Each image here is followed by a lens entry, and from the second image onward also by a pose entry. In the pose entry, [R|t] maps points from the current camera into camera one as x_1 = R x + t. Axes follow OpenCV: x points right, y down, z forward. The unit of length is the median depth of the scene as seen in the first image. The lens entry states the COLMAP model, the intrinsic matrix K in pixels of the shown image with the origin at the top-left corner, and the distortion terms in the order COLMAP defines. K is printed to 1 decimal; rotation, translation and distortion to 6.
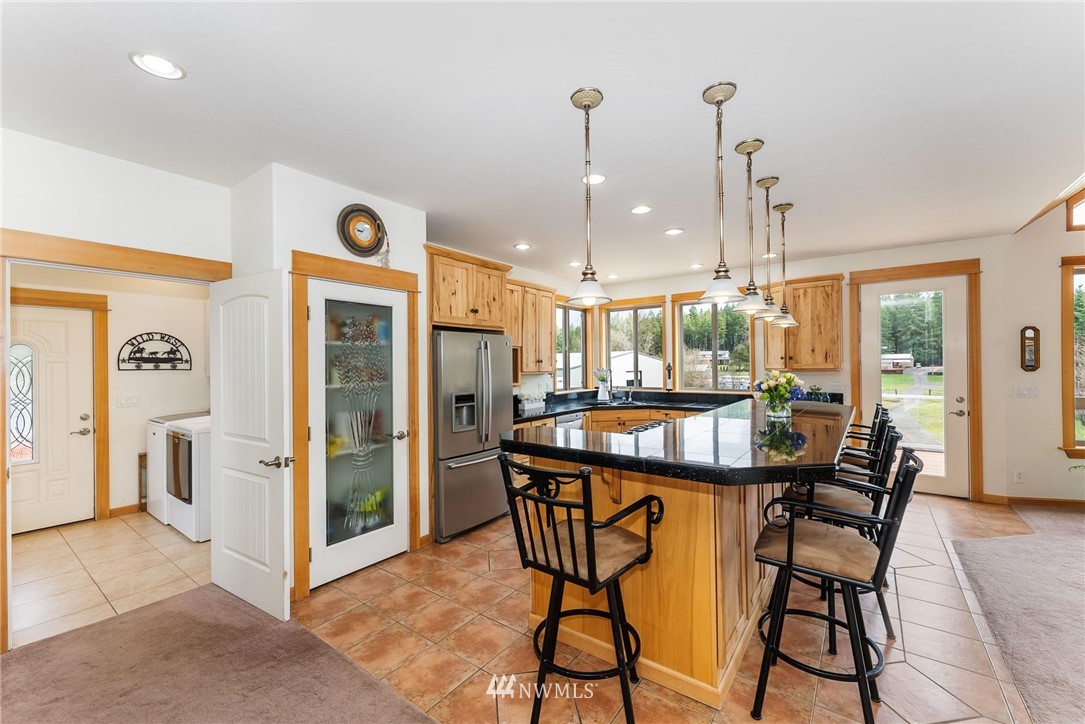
lens RADIAL K [[440.3, 0, 545.6], [0, 440.3, 361.5], [0, 0, 1]] dist [0.000501, -0.000001]
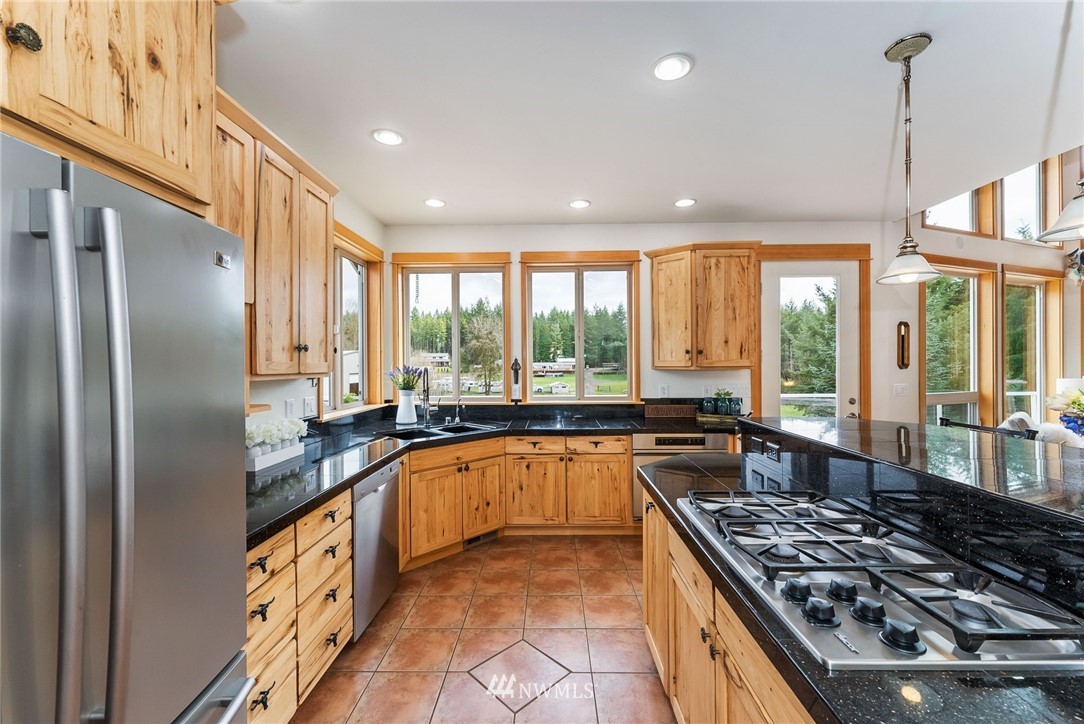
lens RADIAL K [[439.9, 0, 545.1], [0, 439.9, 361.5], [0, 0, 1]] dist [0.000501, -0.000001]
pose [[0.817054, 0.008008, 0.576505, -0.049565], [-0.005758, 0.999967, -0.005729, 0.010171], [-0.576532, 0.001362, 0.817073, 0.423801]]
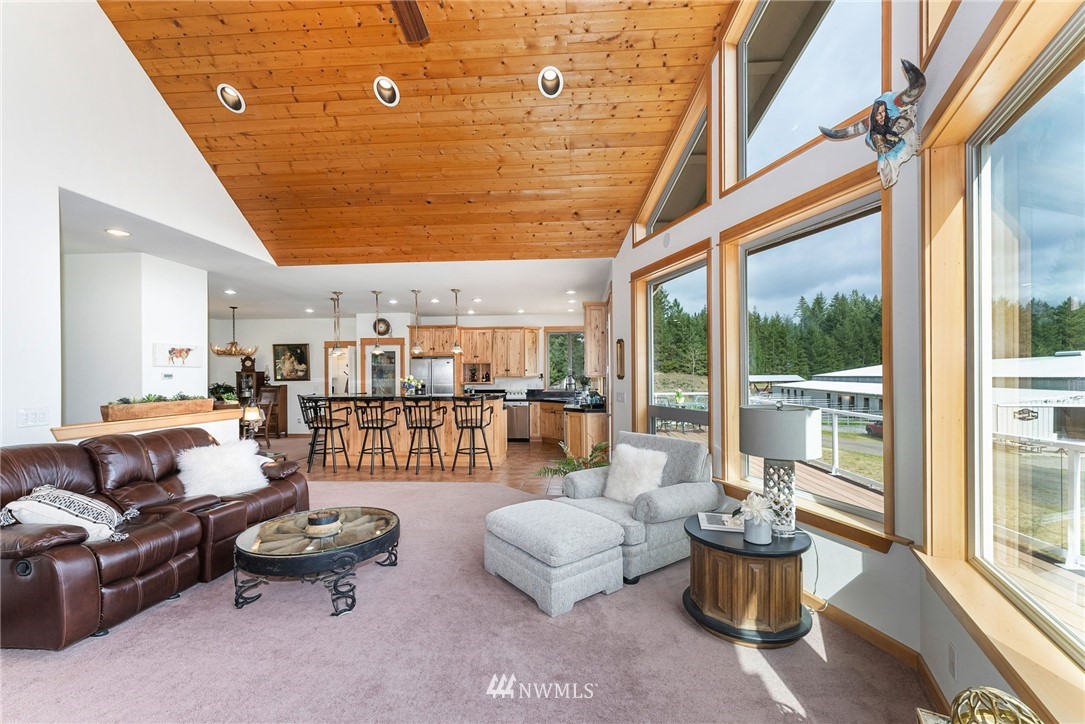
lens RADIAL K [[440.3, 0, 545.6], [0, 440.3, 361.5], [0, 0, 1]] dist [0.000501, -0.000001]
pose [[0.529129, -0.015542, -0.848399, 1.206548], [0.006542, 0.999877, -0.014237, -0.007046], [0.848516, 0.001983, 0.529166, 0.164840]]
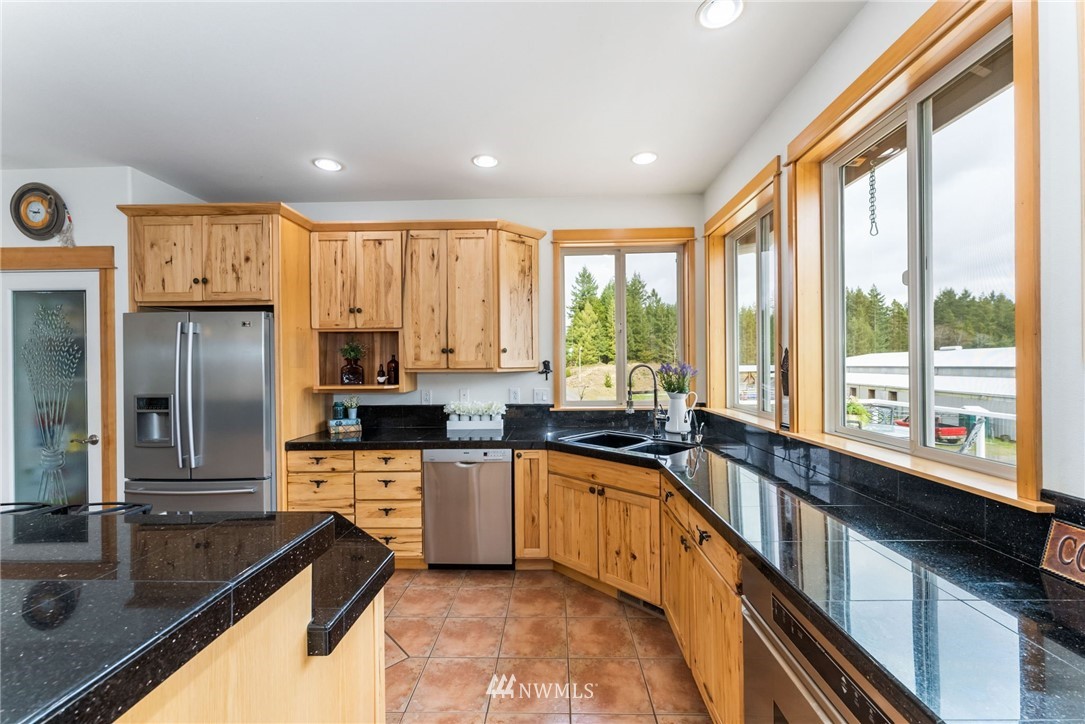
lens RADIAL K [[429.9, 0, 542.5], [0, 429.9, 362.0], [0, 0, 1]] dist [0.002680, 0.000222]
pose [[0.568166, 0.002347, -0.822911, 0.418321], [0.008048, 0.999932, 0.008409, 0.008678], [0.822875, -0.011401, 0.568109, 0.608904]]
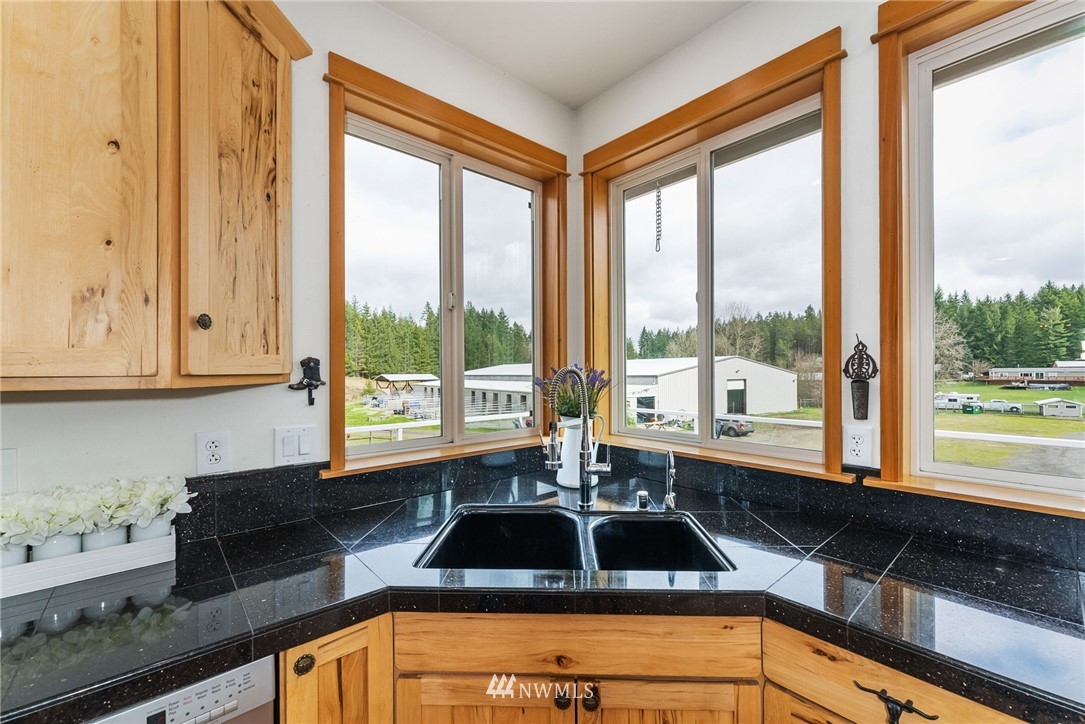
lens RADIAL K [[443.5, 0, 545.3], [0, 443.5, 369.1], [0, 0, 1]] dist [0.003309, 0.000230]
pose [[0.977858, 0.007539, -0.209133, 0.166132], [-0.006642, 0.999965, 0.004993, 0.014877], [0.209163, -0.003493, 0.977875, 0.710975]]
